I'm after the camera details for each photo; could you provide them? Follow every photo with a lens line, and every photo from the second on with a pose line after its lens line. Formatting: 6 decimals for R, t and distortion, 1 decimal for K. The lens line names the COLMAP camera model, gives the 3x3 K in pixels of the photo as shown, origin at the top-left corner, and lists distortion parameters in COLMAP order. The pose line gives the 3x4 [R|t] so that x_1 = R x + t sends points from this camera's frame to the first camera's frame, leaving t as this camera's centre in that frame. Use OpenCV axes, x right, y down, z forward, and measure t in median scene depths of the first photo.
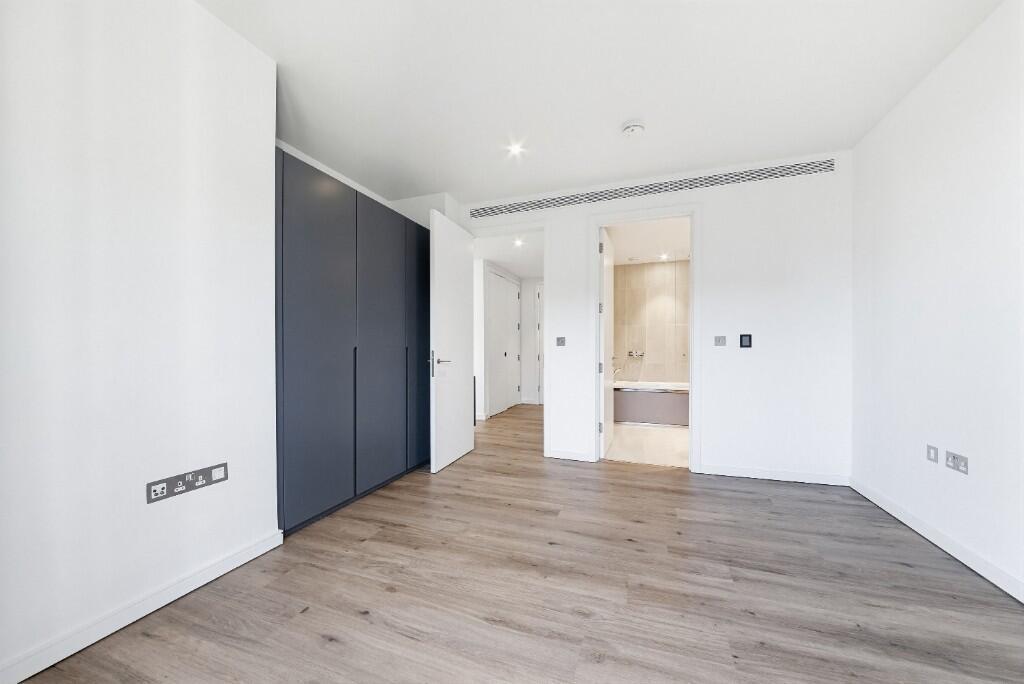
lens RADIAL K [[386.5, 0, 514.7], [0, 386.5, 347.4], [0, 0, 1]] dist [0.000265, 0.000066]
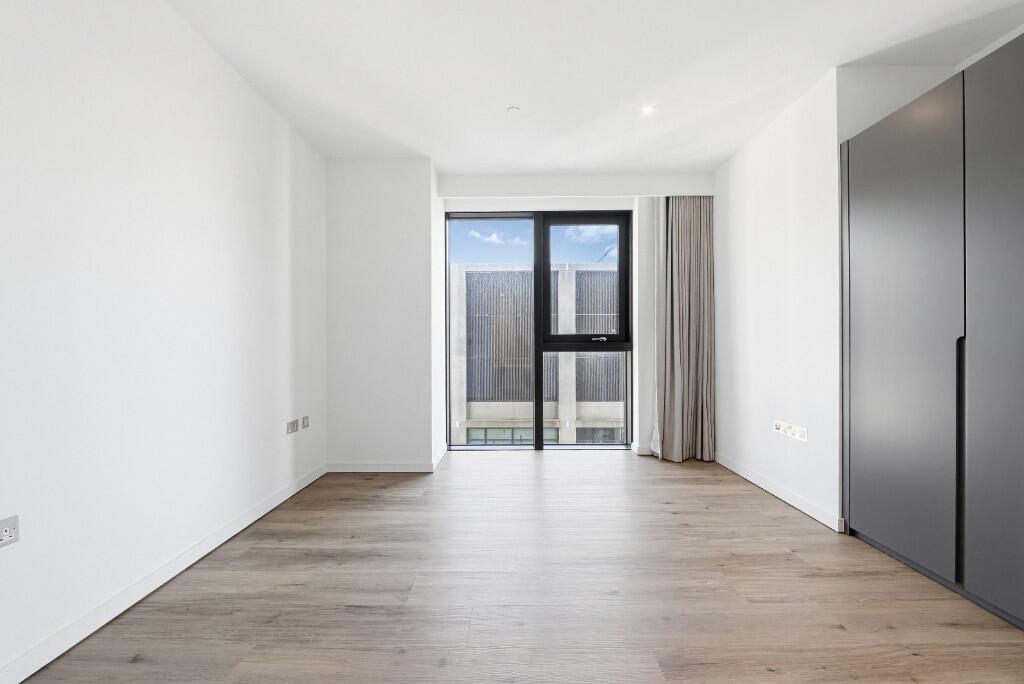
lens RADIAL K [[381.4, 0, 512.0], [0, 381.4, 342.0], [0, 0, 1]] dist [-0.000182, -0.000007]
pose [[-0.942165, 0.001468, -0.335146, 0.576222], [0.004088, 0.999966, -0.007110, 0.007975], [0.335124, -0.008069, -0.942139, 1.743738]]
